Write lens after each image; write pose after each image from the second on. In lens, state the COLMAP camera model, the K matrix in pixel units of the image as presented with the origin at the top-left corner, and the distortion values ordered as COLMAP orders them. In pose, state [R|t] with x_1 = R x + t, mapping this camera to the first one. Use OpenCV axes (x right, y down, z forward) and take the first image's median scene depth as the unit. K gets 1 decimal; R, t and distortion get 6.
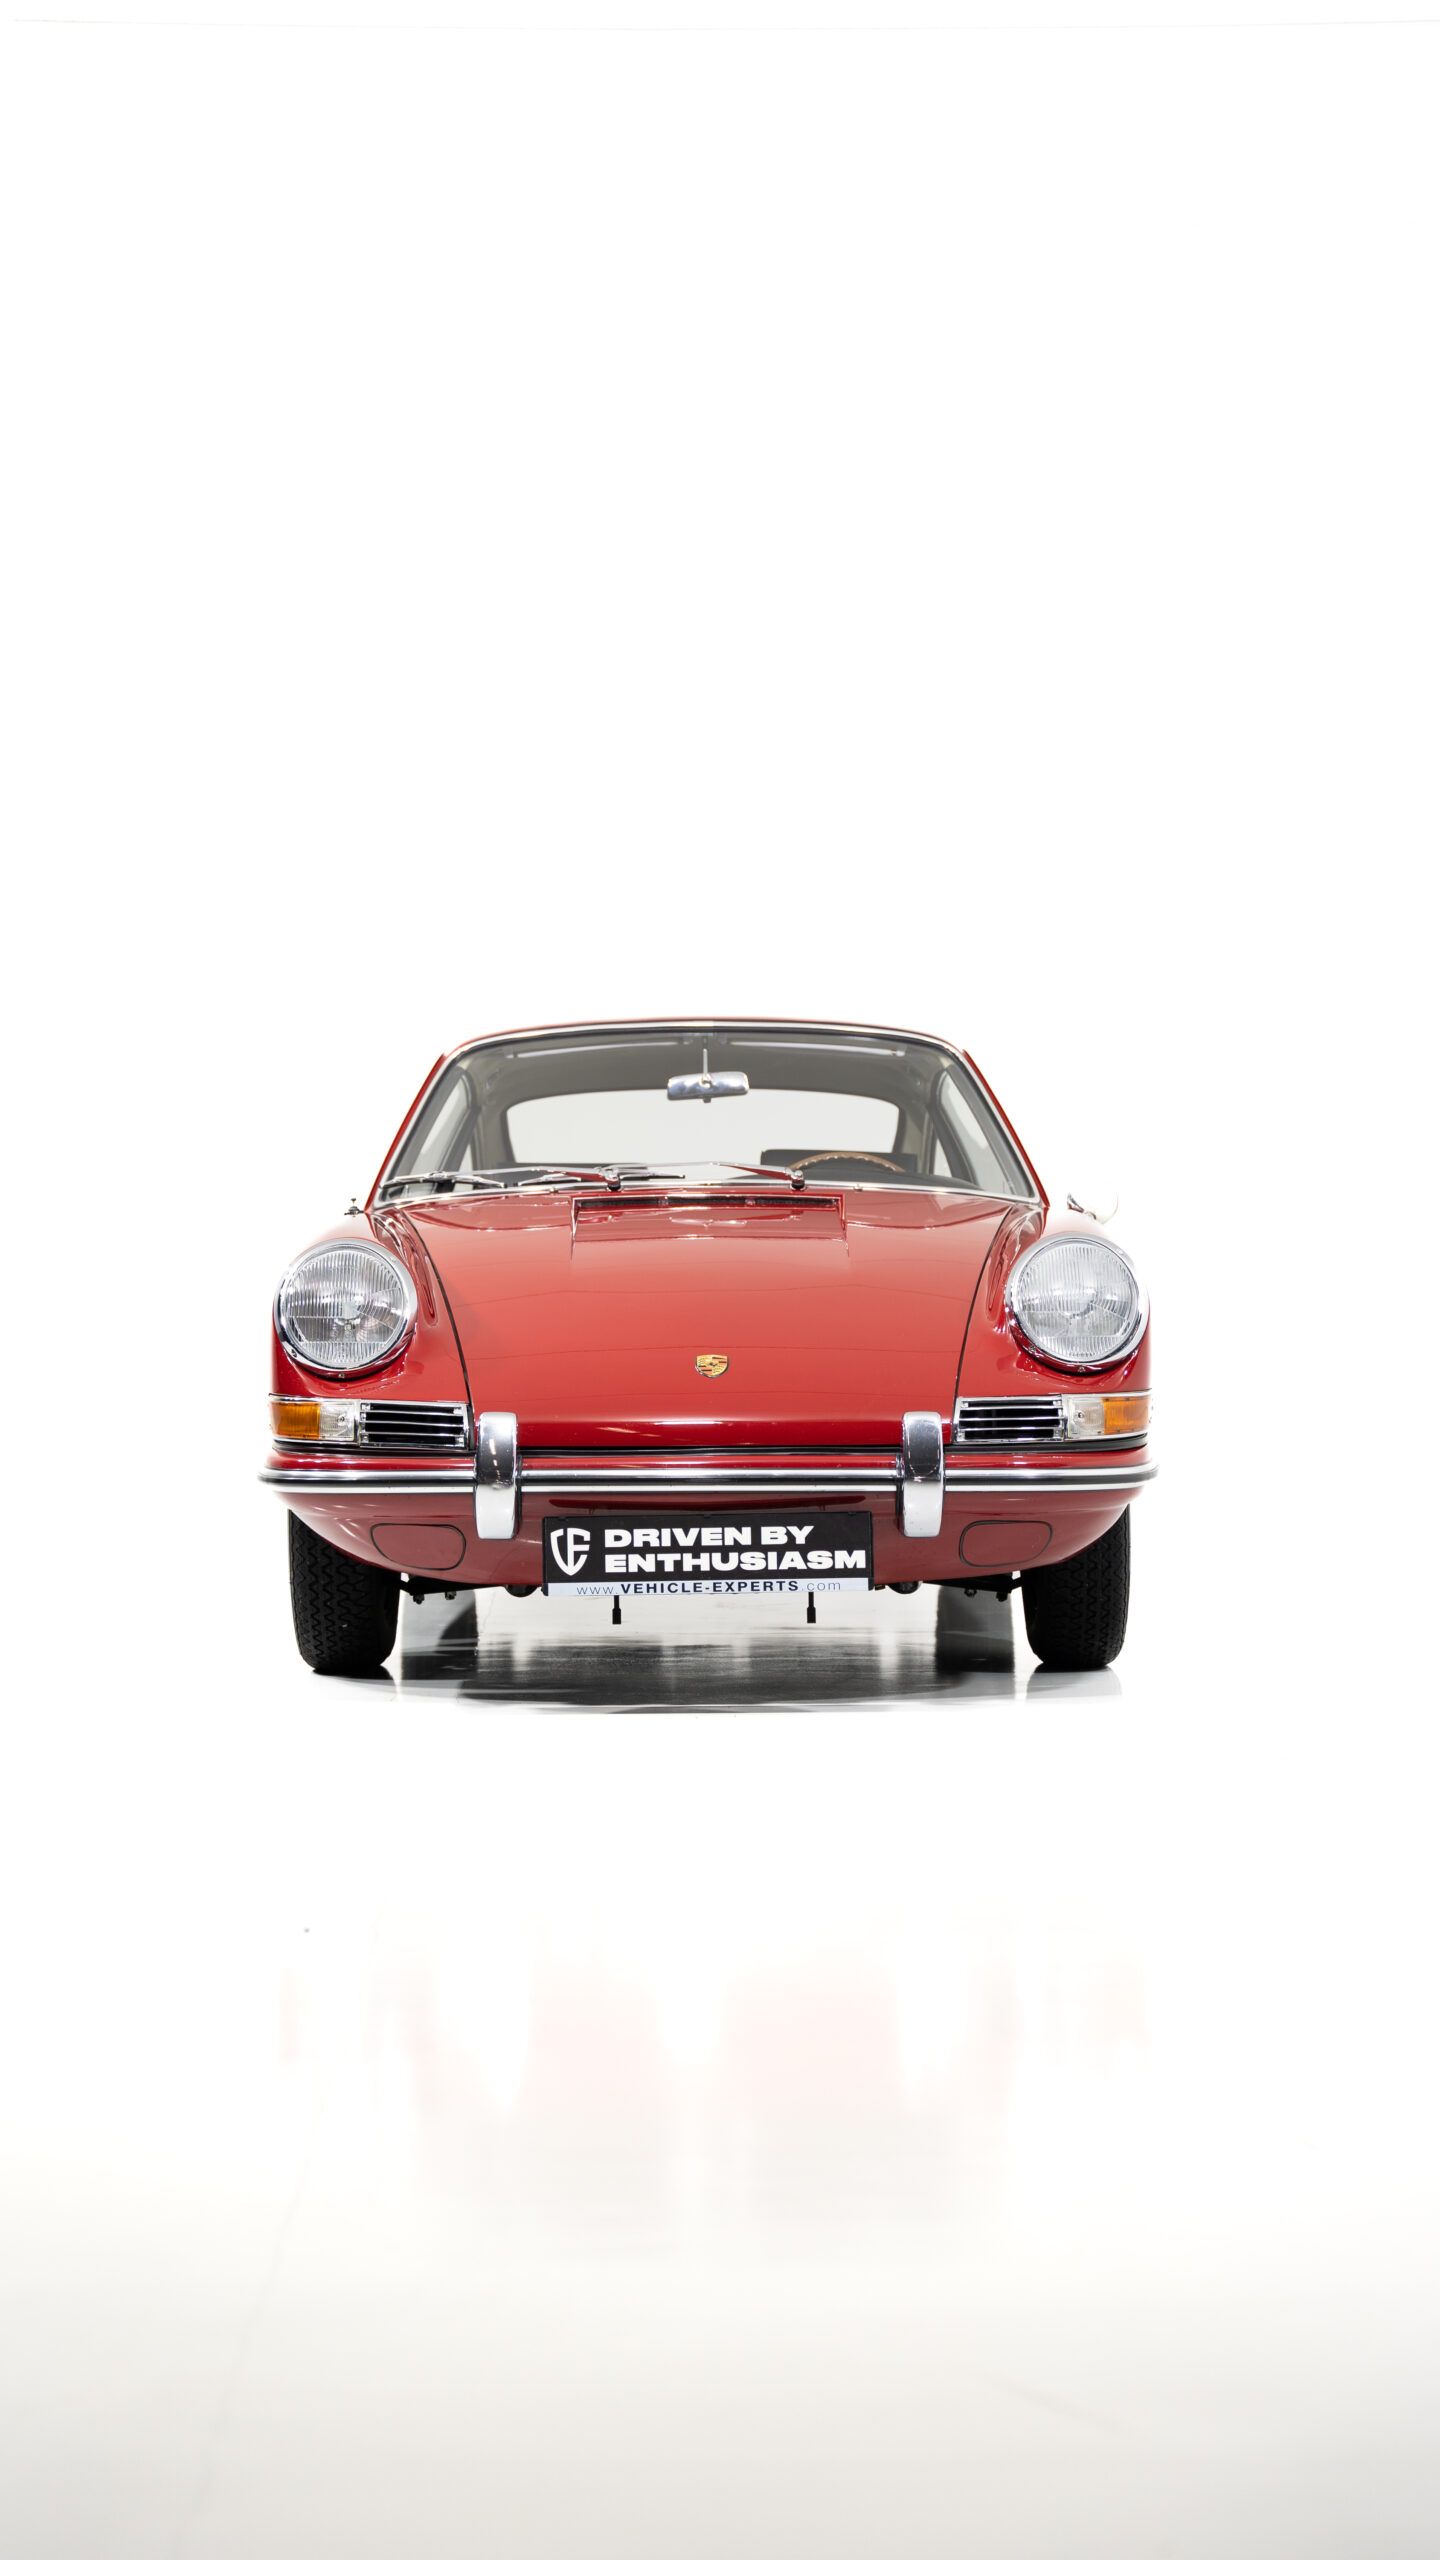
lens RADIAL K [[3880.9, 0, 699.2], [0, 3880.9, 1271.5], [0, 0, 1]] dist [0.123829, 0.000000]
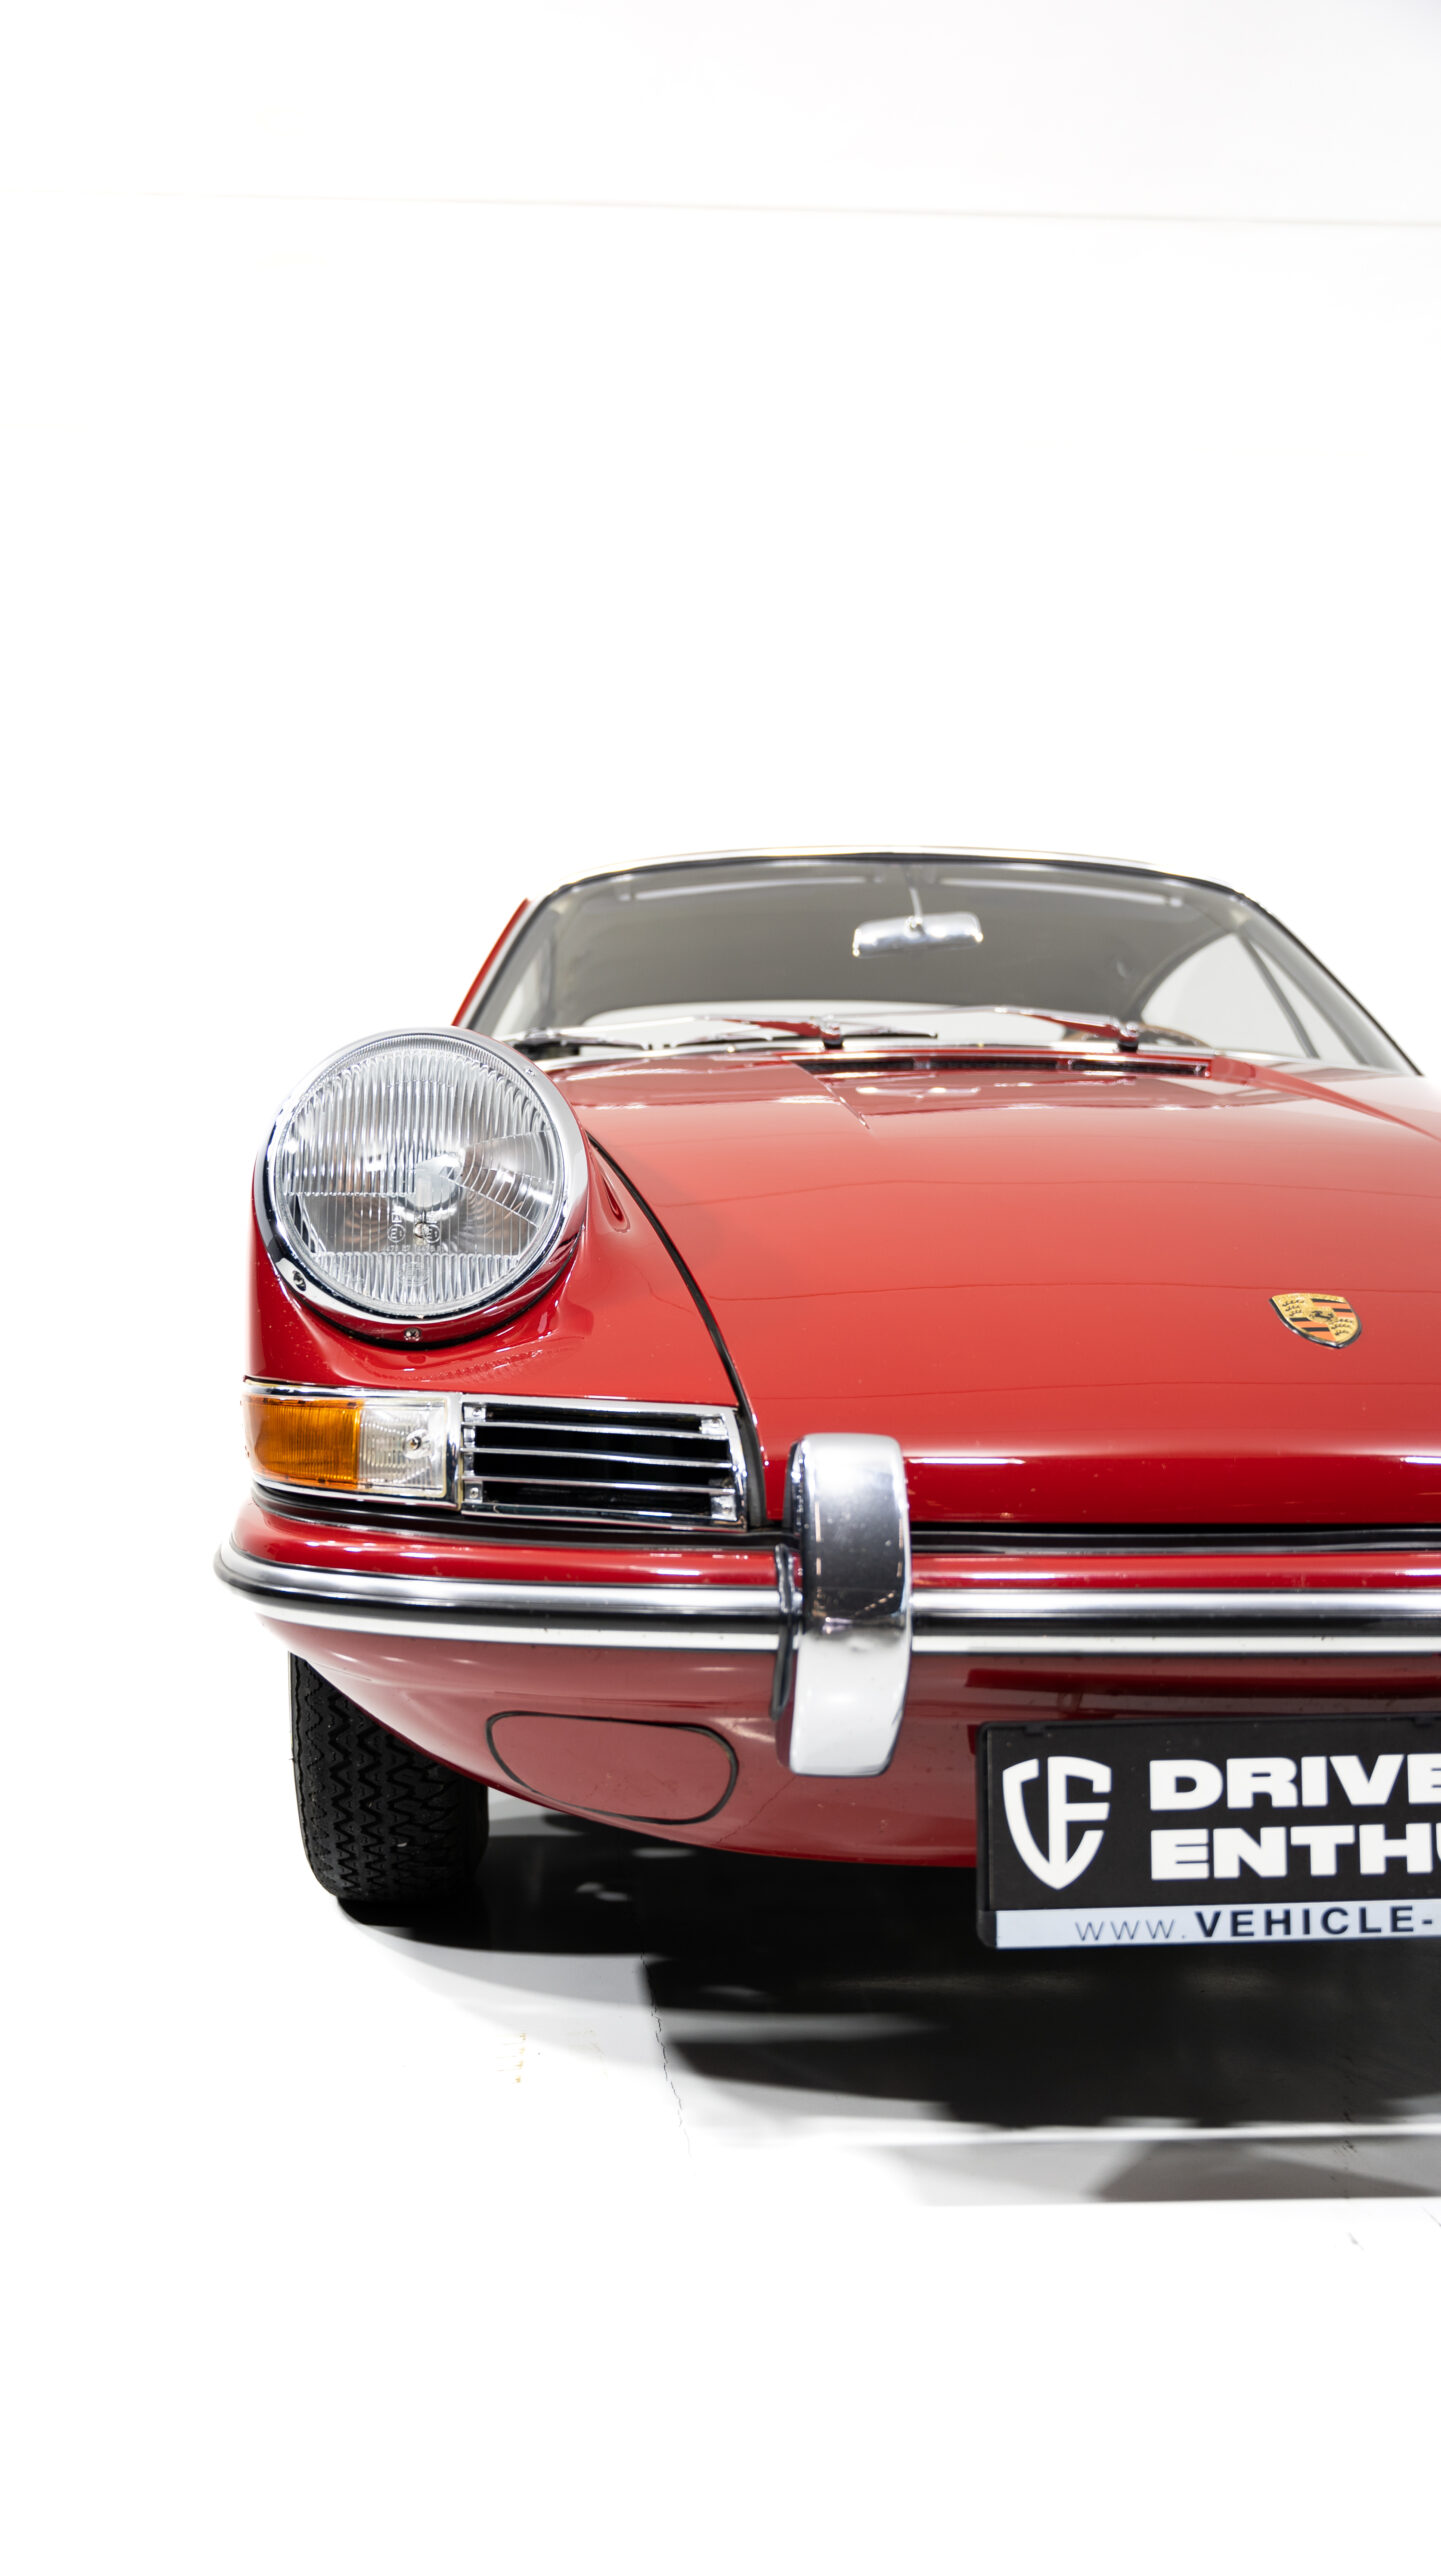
lens RADIAL K [[2179.9, 0, 589.0], [0, 2179.9, 1304.6], [0, 0, 1]] dist [-0.060639, -0.000292]
pose [[0.999818, 0.008916, 0.016872, -0.077860], [-0.008883, 0.999959, -0.002017, 0.024055], [-0.016889, 0.001867, 0.999856, 0.774561]]
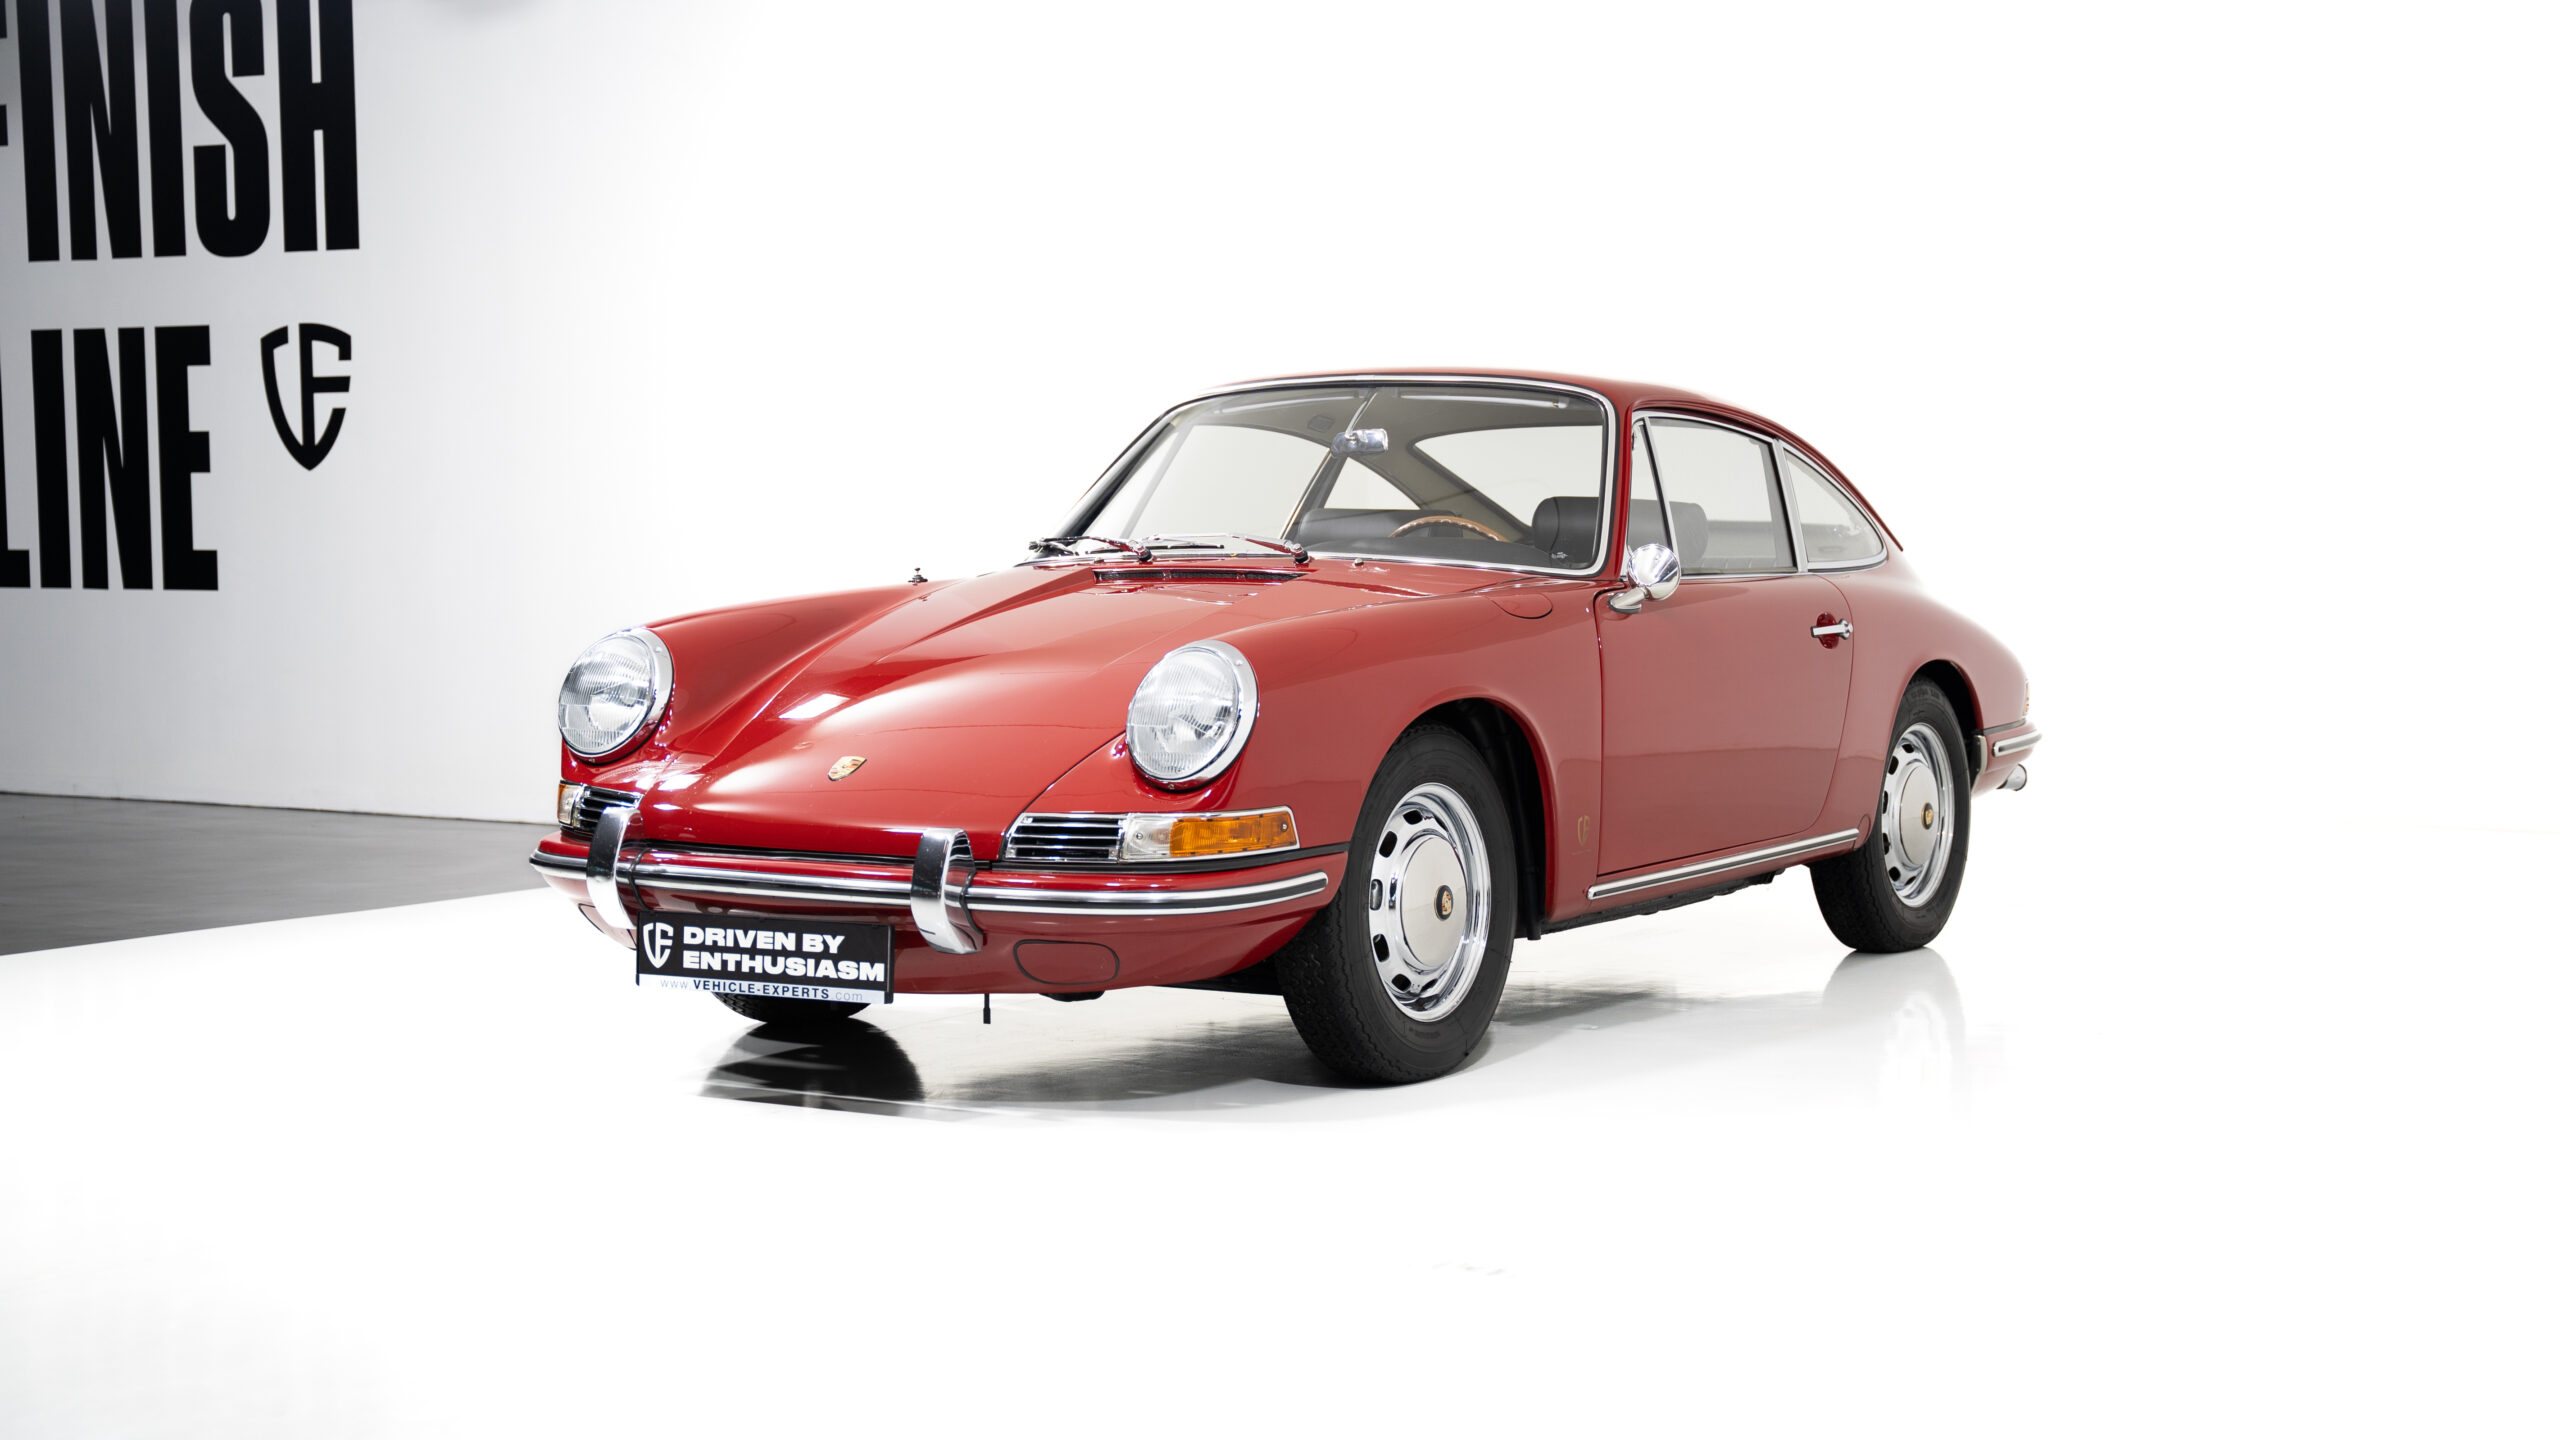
lens RADIAL K [[3925.3, 0, 1279.8], [0, 3925.3, 723.3], [0, 0, 1]] dist [-0.055793, 0.000000]
pose [[0.839446, 0.036942, -0.542185, 0.653913], [0.001430, 0.997533, 0.070181, -0.059003], [0.543440, -0.059688, 0.837323, 0.206747]]
